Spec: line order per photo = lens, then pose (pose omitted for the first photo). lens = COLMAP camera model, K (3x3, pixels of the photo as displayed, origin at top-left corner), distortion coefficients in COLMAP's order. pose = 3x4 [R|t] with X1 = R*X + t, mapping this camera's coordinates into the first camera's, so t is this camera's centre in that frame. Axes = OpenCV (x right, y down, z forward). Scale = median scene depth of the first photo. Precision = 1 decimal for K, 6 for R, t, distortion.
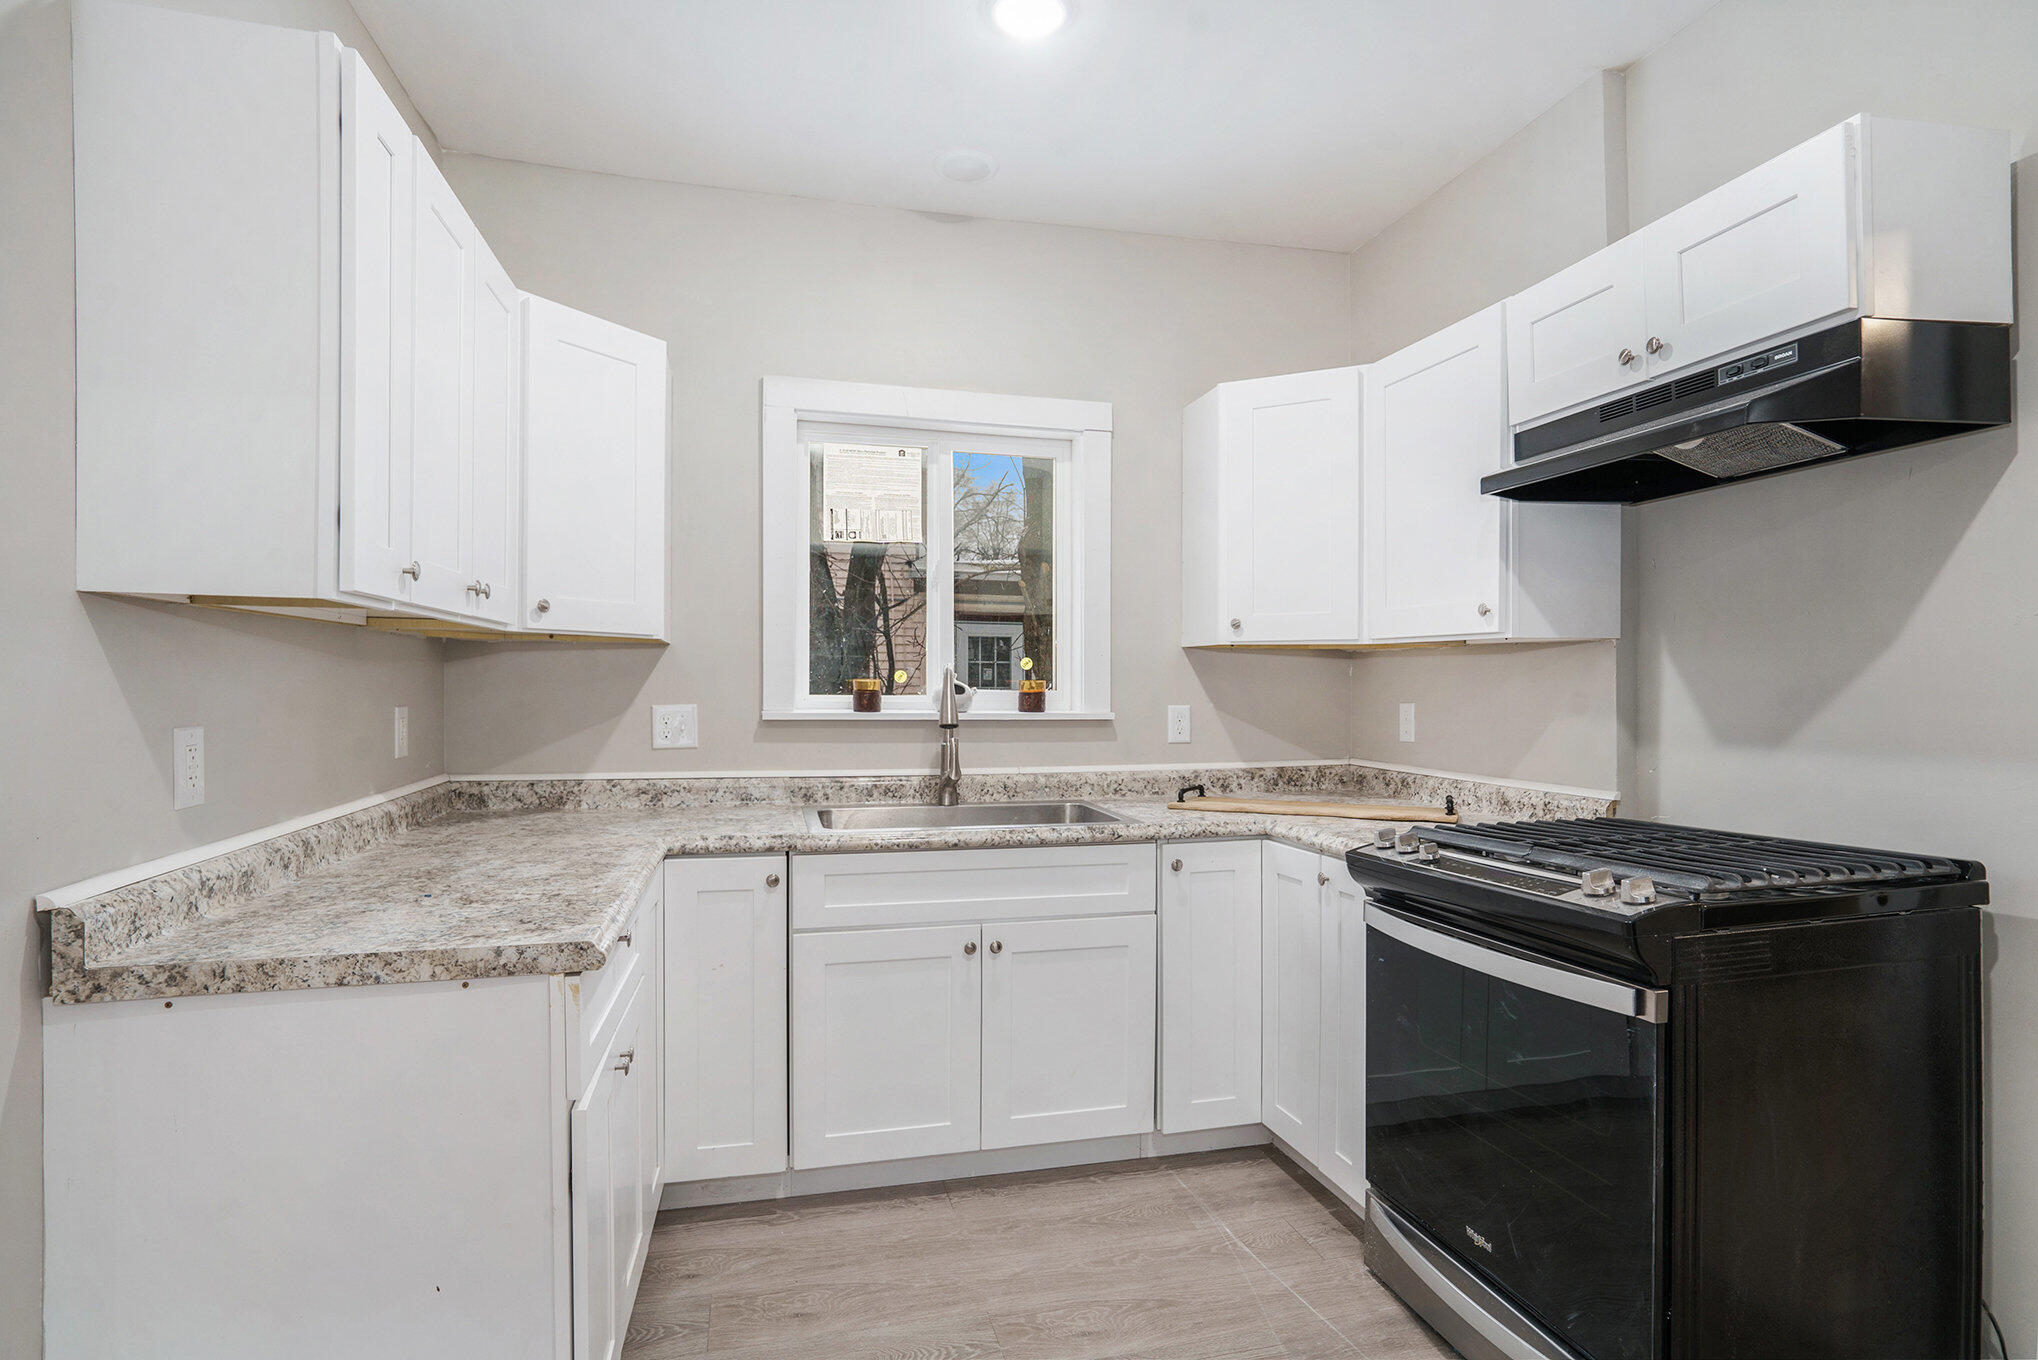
lens RADIAL K [[1083.9, 0, 971.7], [0, 1083.9, 679.9], [0, 0, 1]] dist [-0.070839, 0.053098]
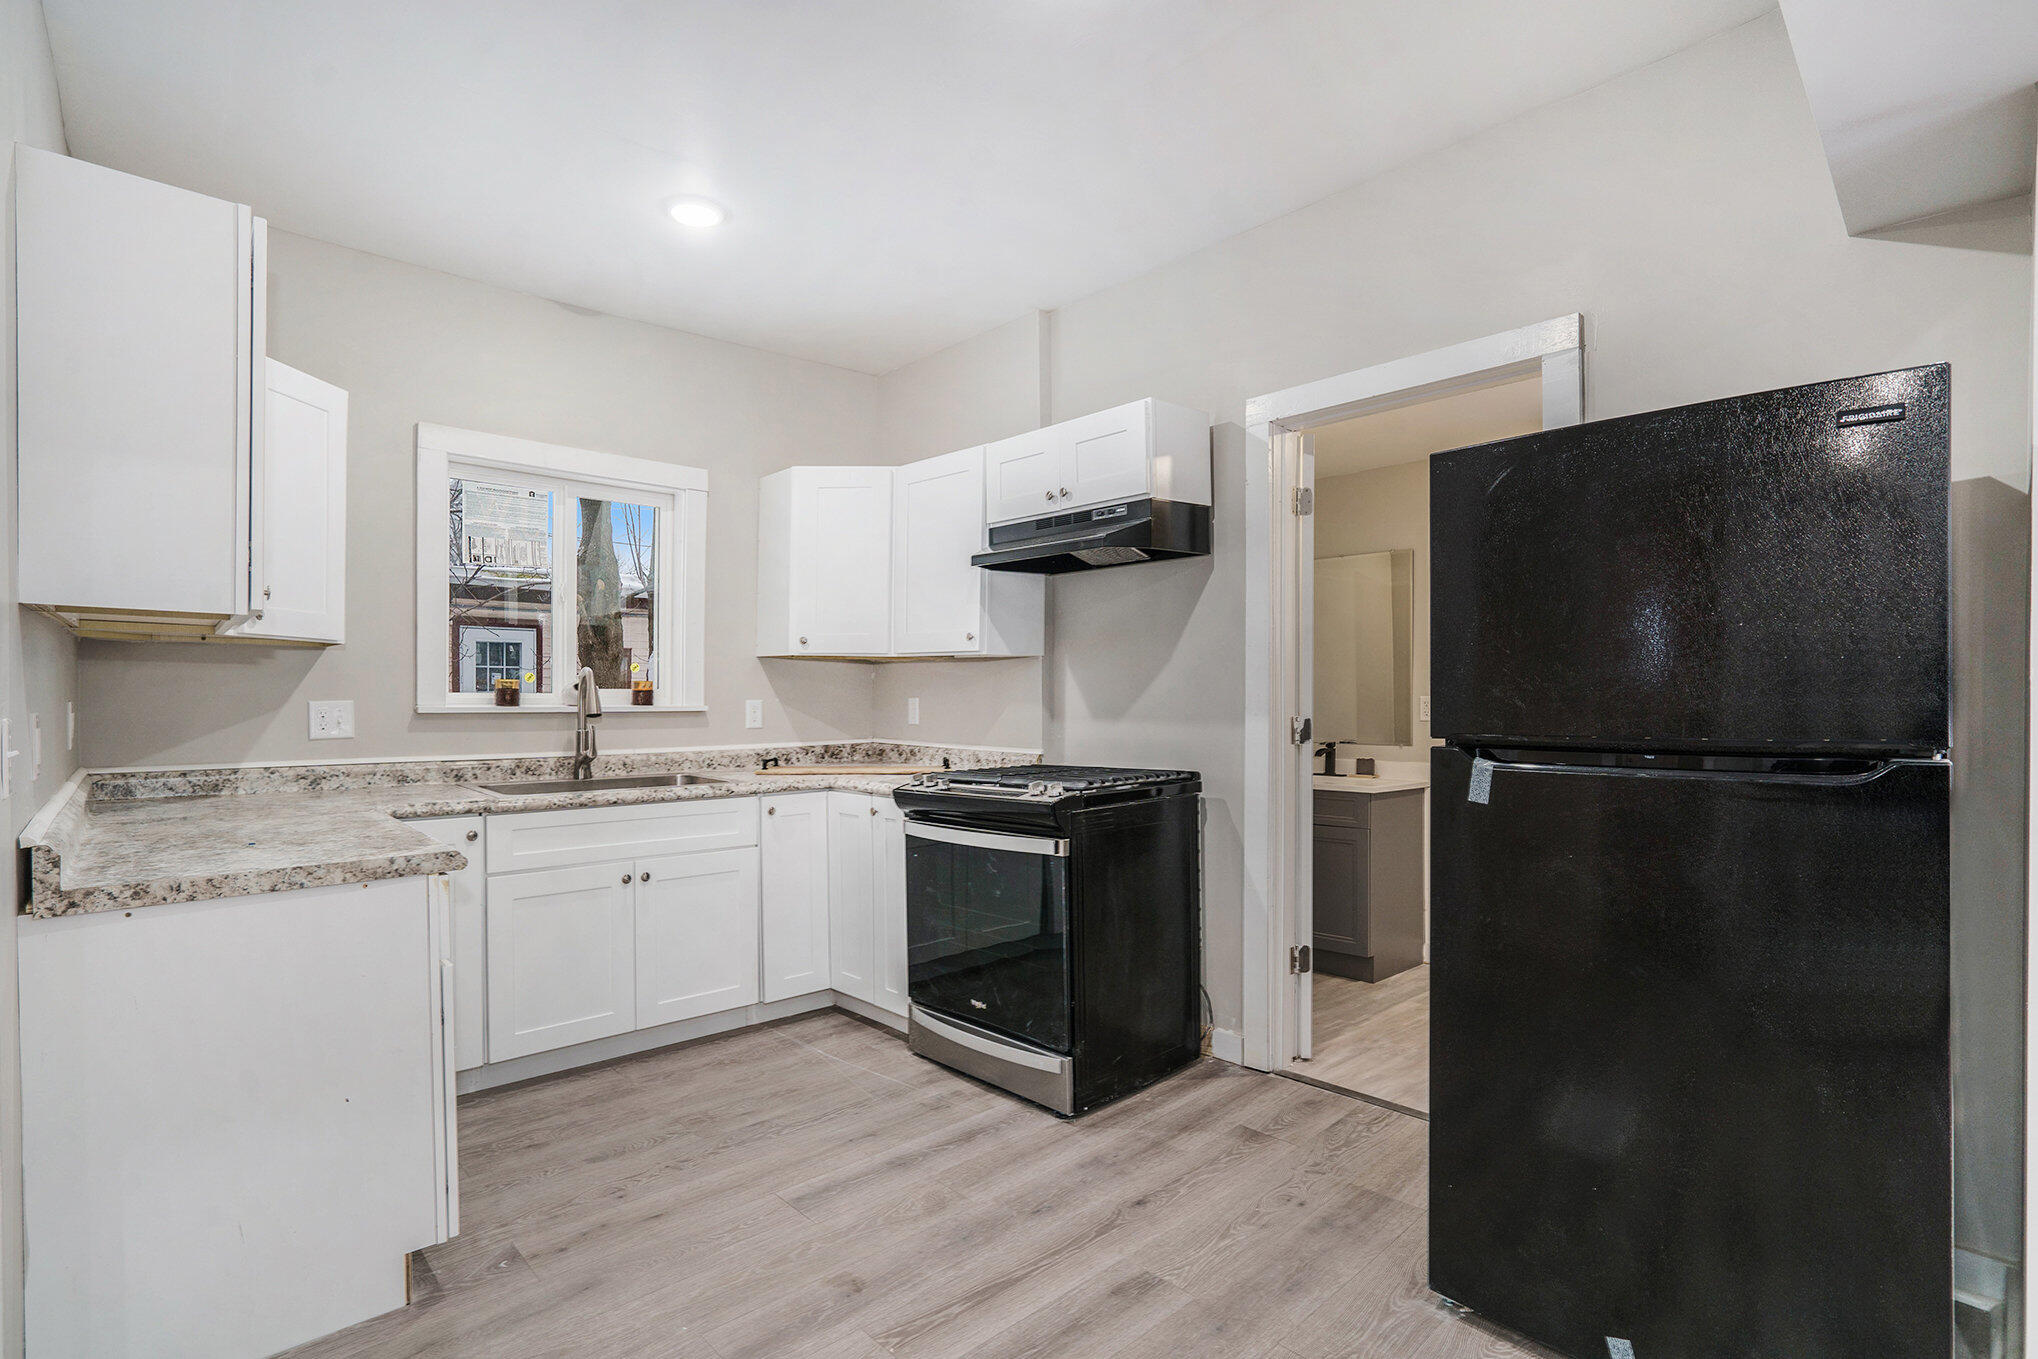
lens RADIAL K [[985.8, 0, 1010.7], [0, 985.8, 688.8], [0, 0, 1]] dist [-0.002086, -0.000119]
pose [[0.867138, 0.000067, 0.498068, -0.196588], [-0.001534, 0.999996, 0.002536, 0.008075], [-0.498065, -0.002963, 0.867135, -0.300267]]
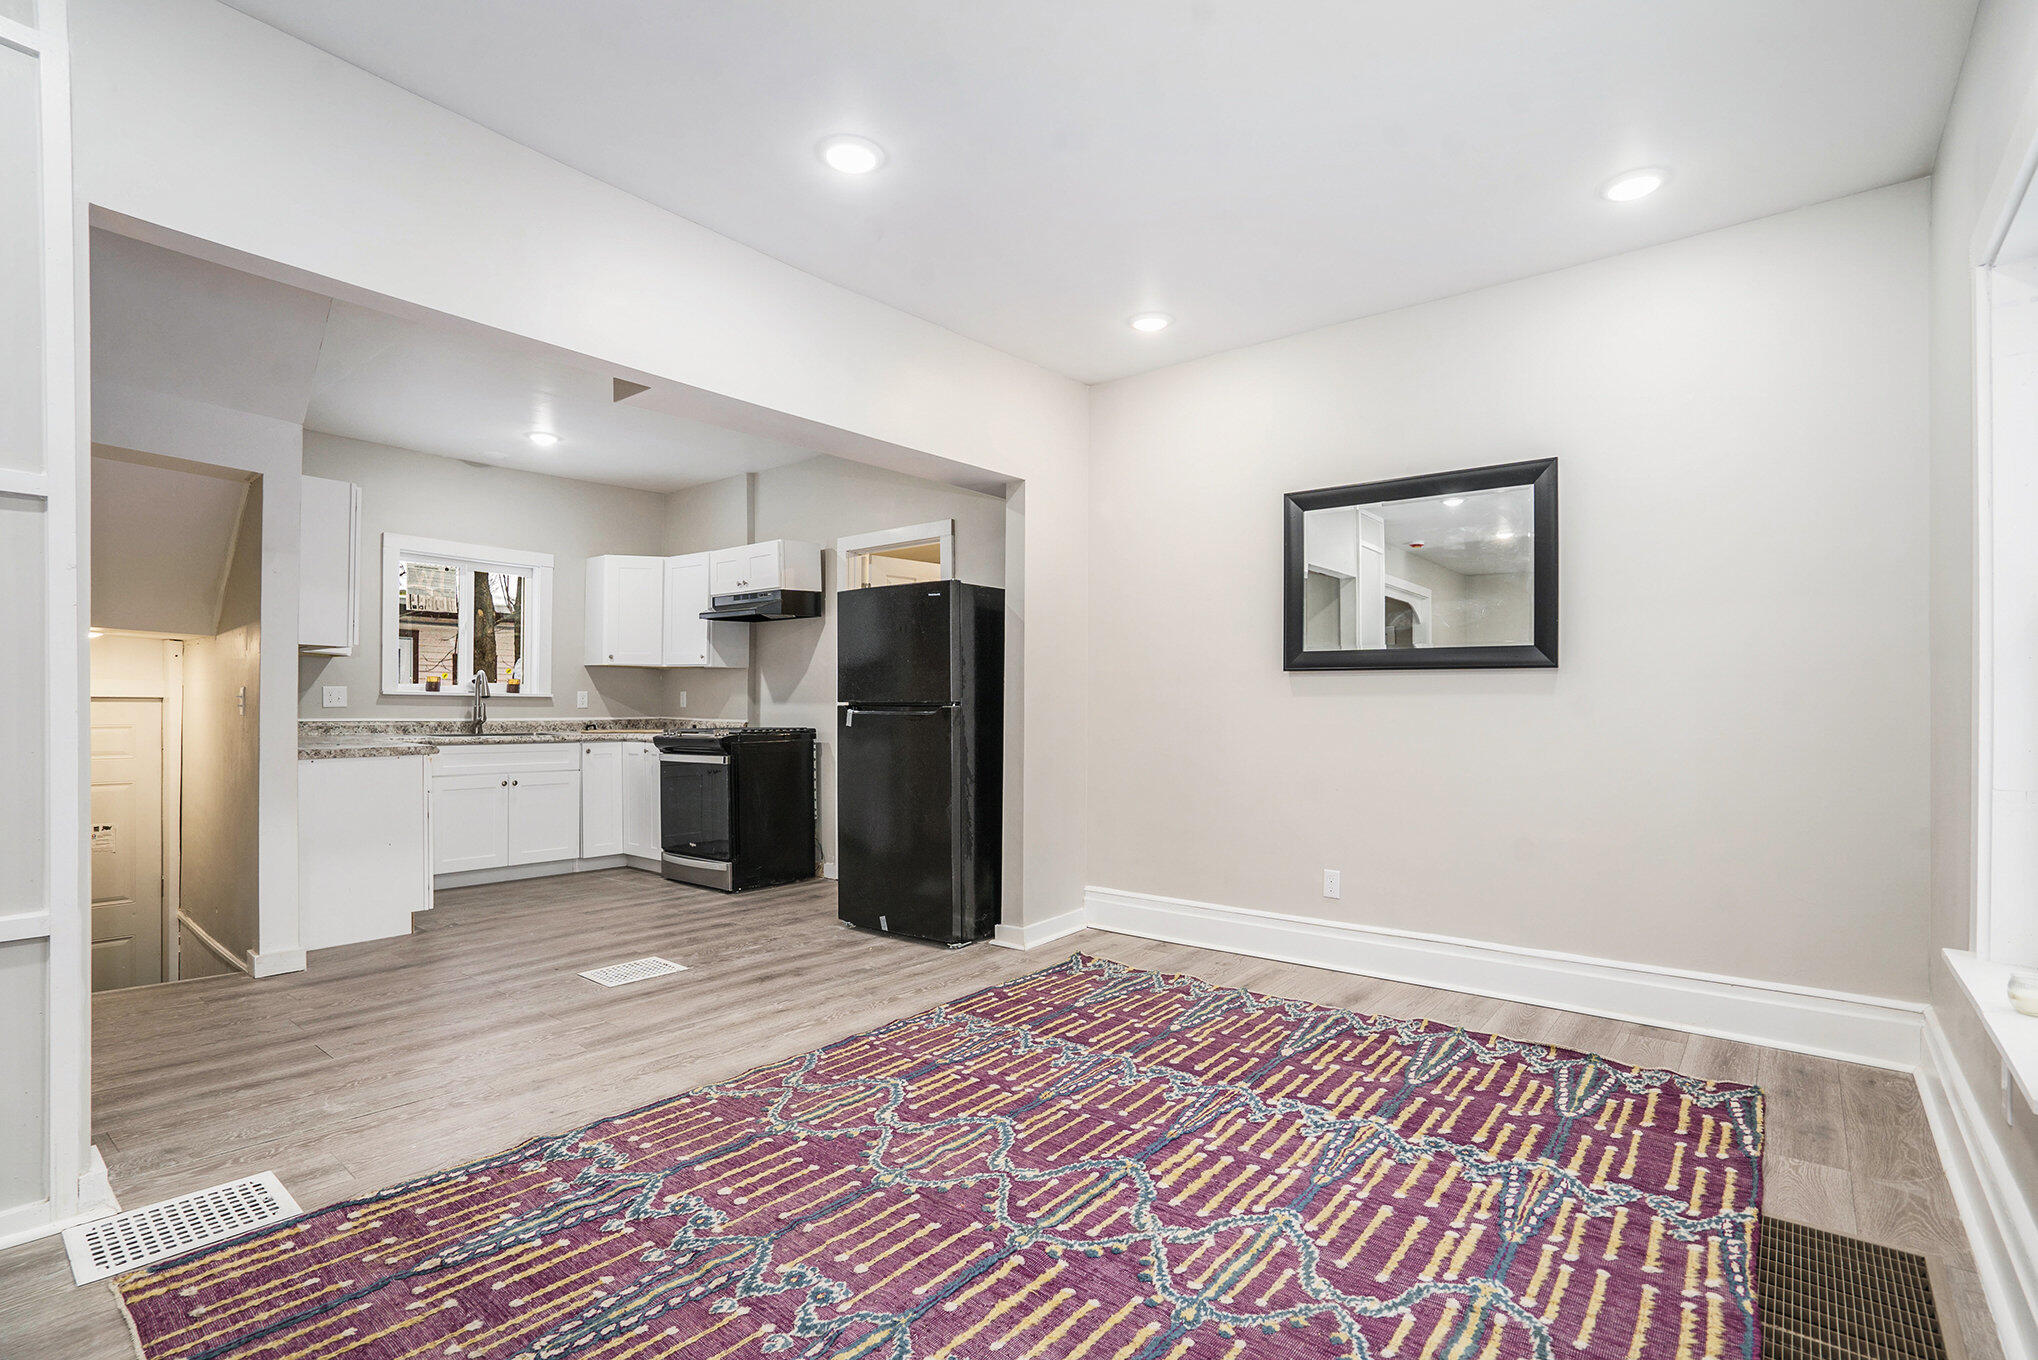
lens RADIAL K [[830.4, 0, 931.0], [0, 830.4, 694.2], [0, 0, 1]] dist [-0.001085, -0.000051]
pose [[0.805216, 0.006800, 0.592943, -0.349164], [-0.010534, 0.999940, 0.002837, 0.023896], [-0.592888, -0.008531, 0.805239, -1.151063]]
